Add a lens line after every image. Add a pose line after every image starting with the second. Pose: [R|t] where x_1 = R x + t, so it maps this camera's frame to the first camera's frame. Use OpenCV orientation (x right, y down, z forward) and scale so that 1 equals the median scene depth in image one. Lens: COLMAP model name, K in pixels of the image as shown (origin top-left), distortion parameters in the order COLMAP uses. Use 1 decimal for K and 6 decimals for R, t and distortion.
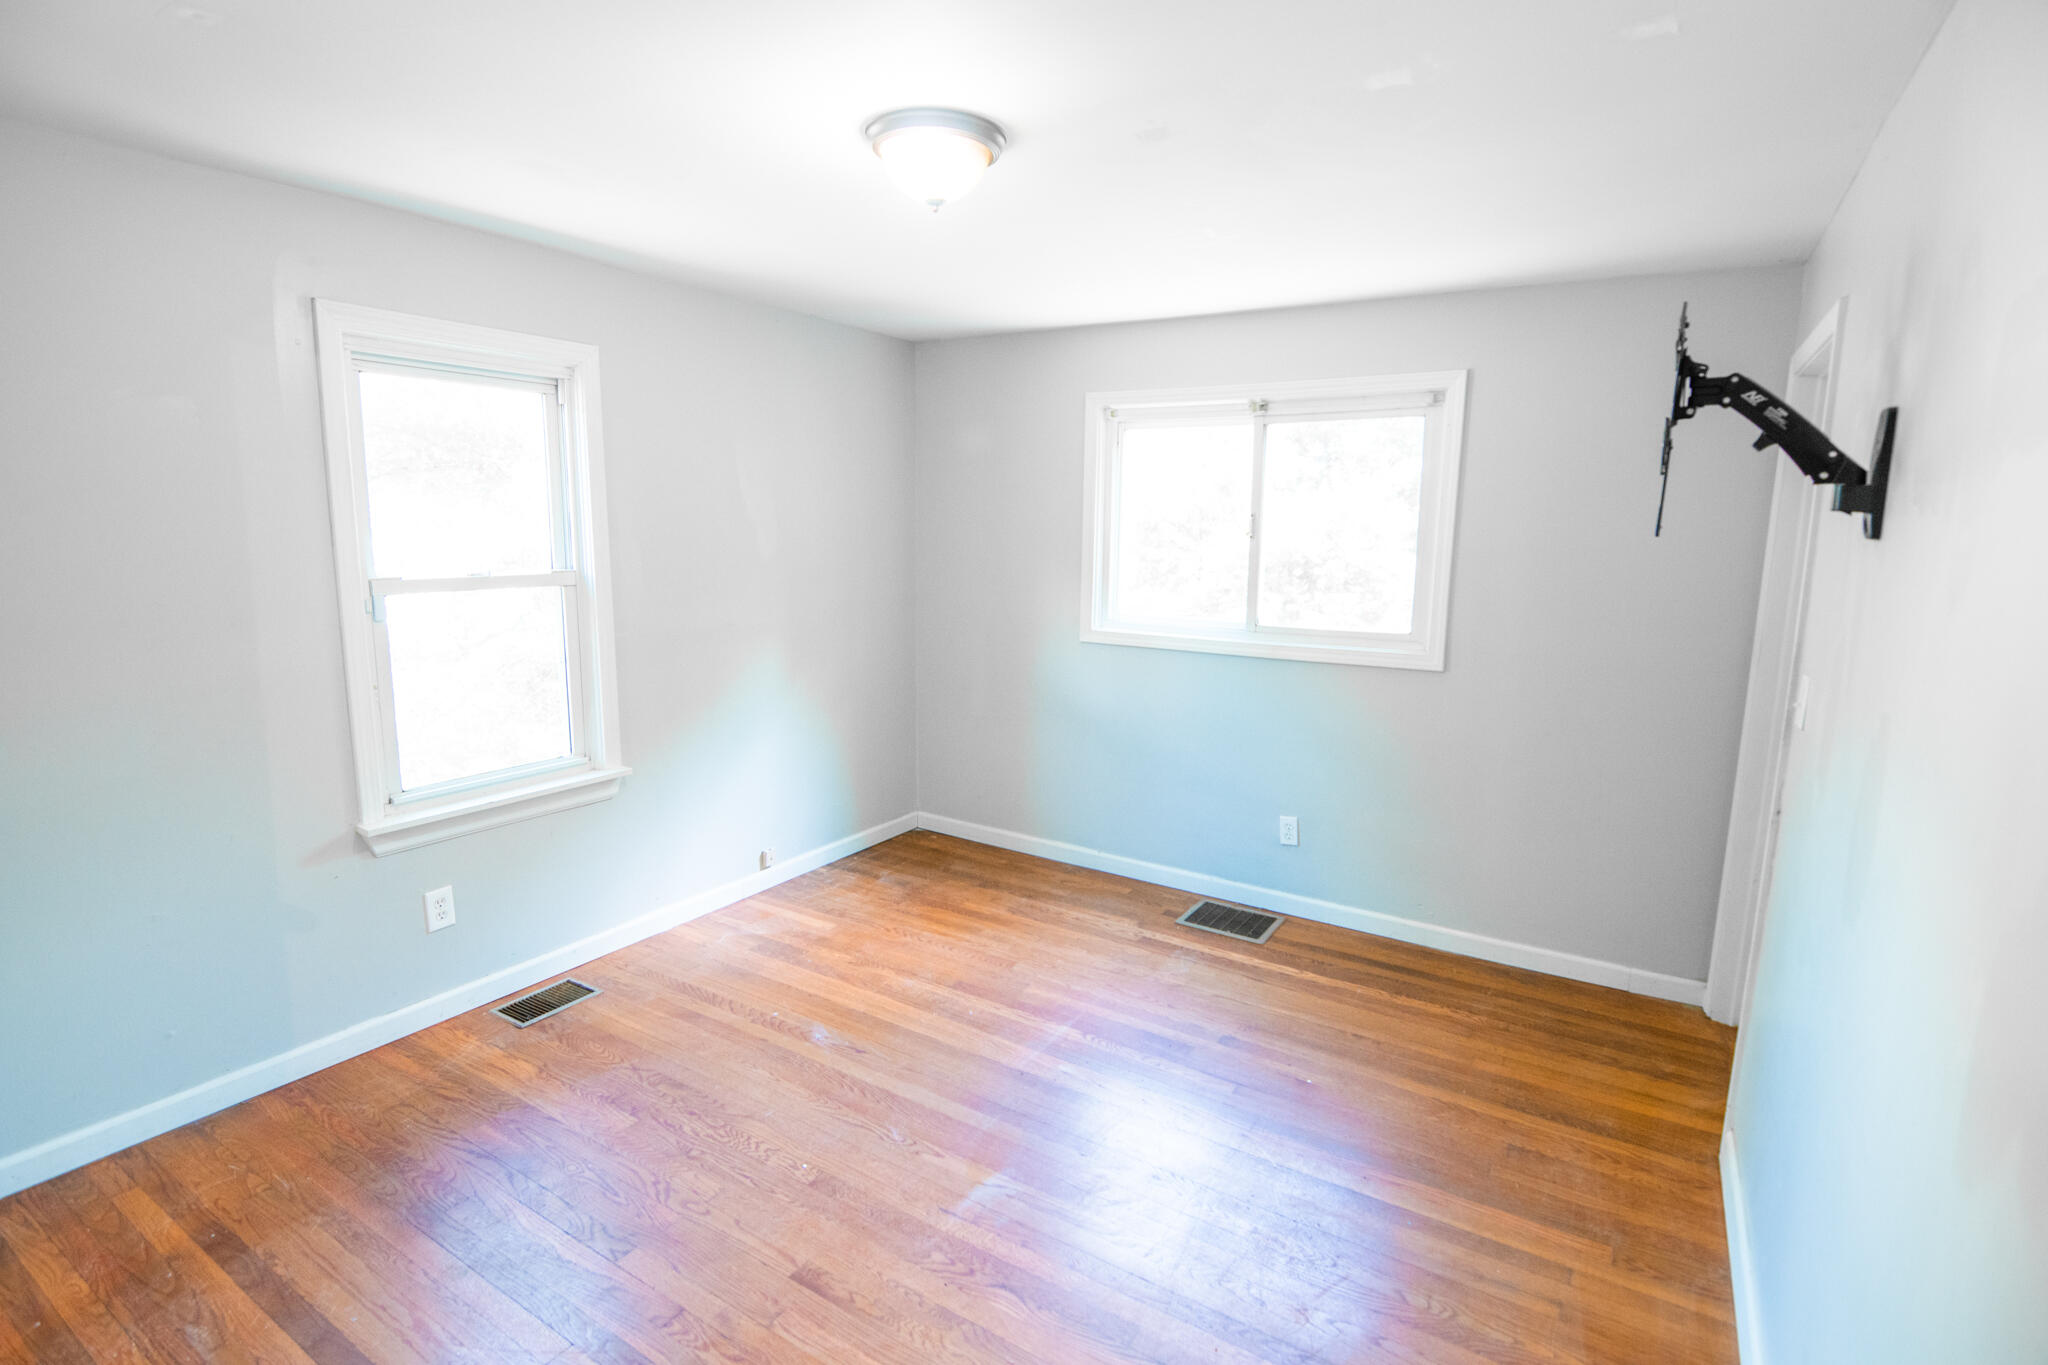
lens RADIAL K [[987.3, 0, 1021.2], [0, 987.3, 688.2], [0, 0, 1]] dist [-0.005342, -0.005281]
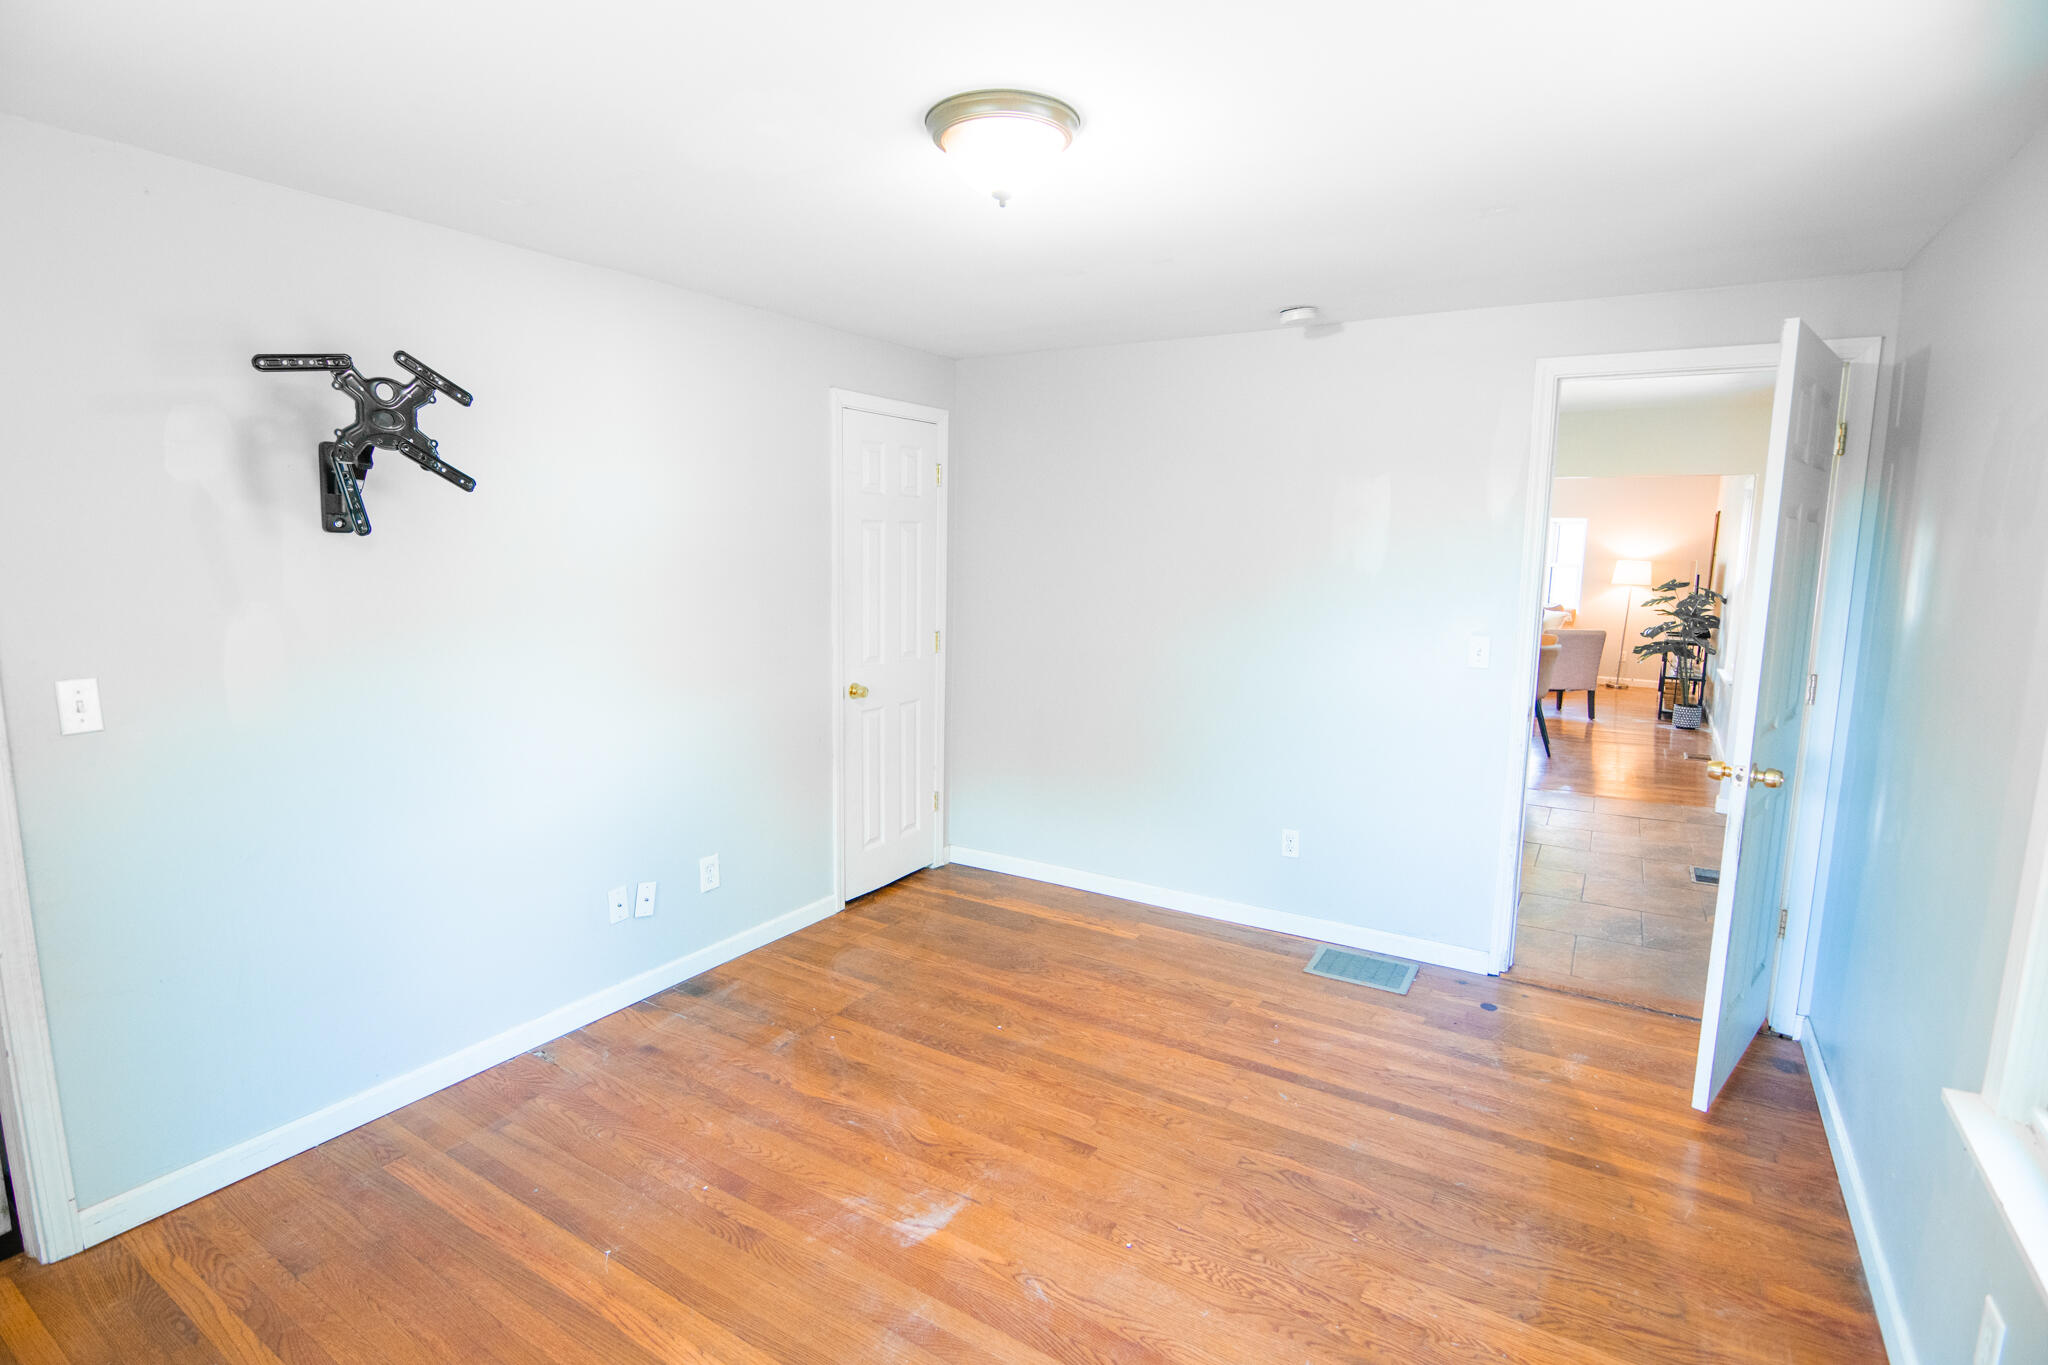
lens RADIAL K [[987.3, 0, 1016.5], [0, 987.3, 685.6], [0, 0, 1]] dist [-0.005342, -0.005281]
pose [[-0.999509, -0.031191, 0.002917, -0.065777], [-0.028641, 0.947571, 0.318258, -0.196543], [-0.012691, 0.318018, -0.948000, 1.114435]]
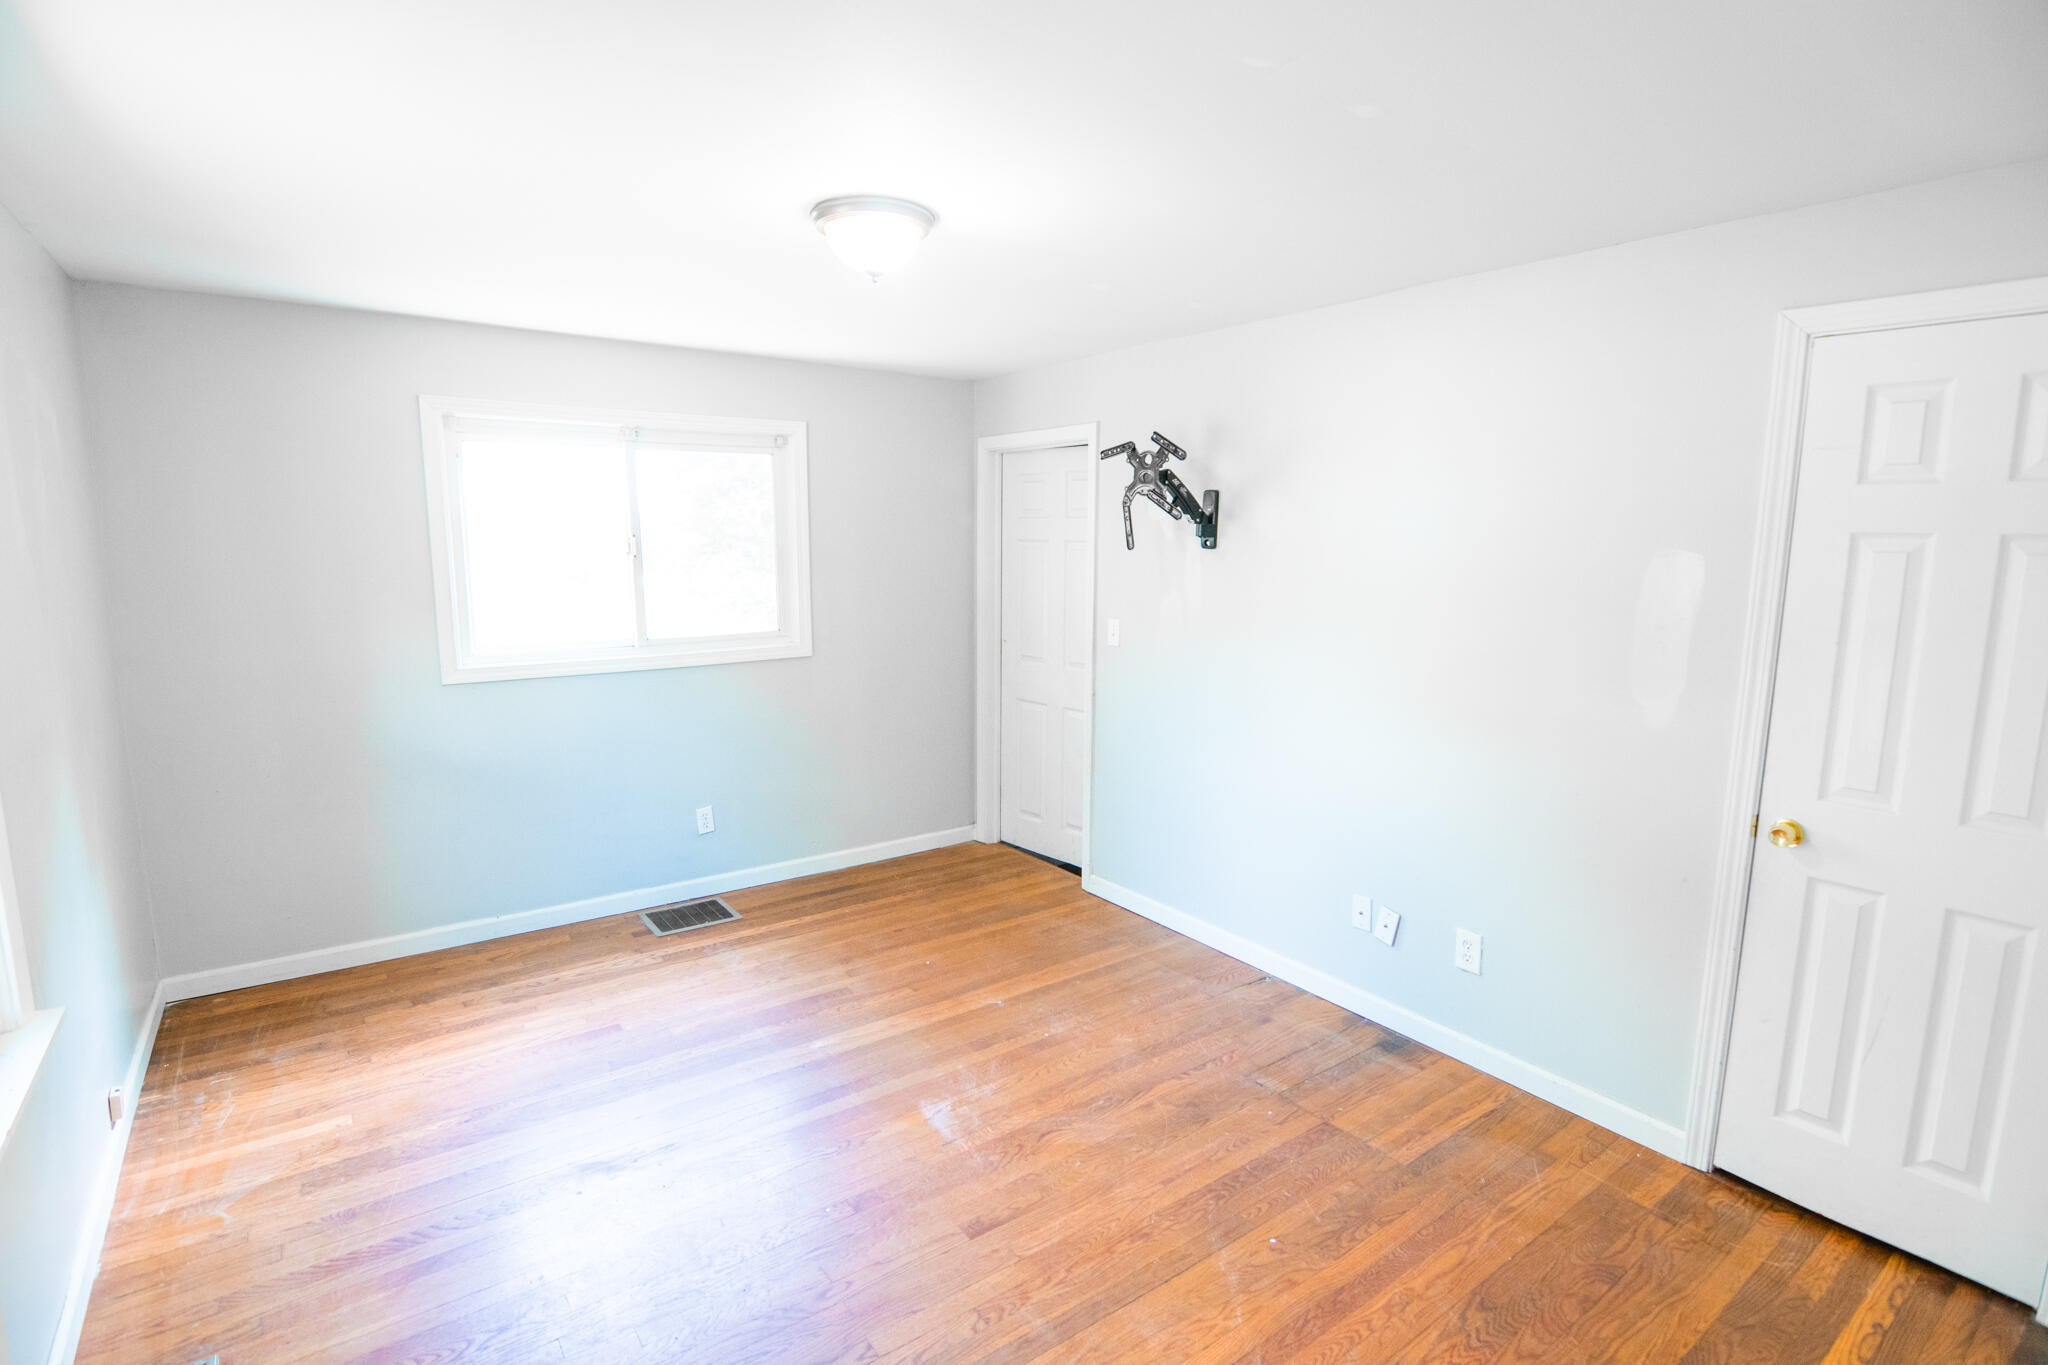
lens RADIAL K [[987.3, 0, 1019.1], [0, 987.3, 683.8], [0, 0, 1]] dist [-0.005342, -0.005281]
pose [[0.371443, -0.152113, 0.915910, -0.631873], [0.156181, 0.982667, 0.099862, -0.065153], [-0.915226, 0.105955, 0.388762, 0.252892]]
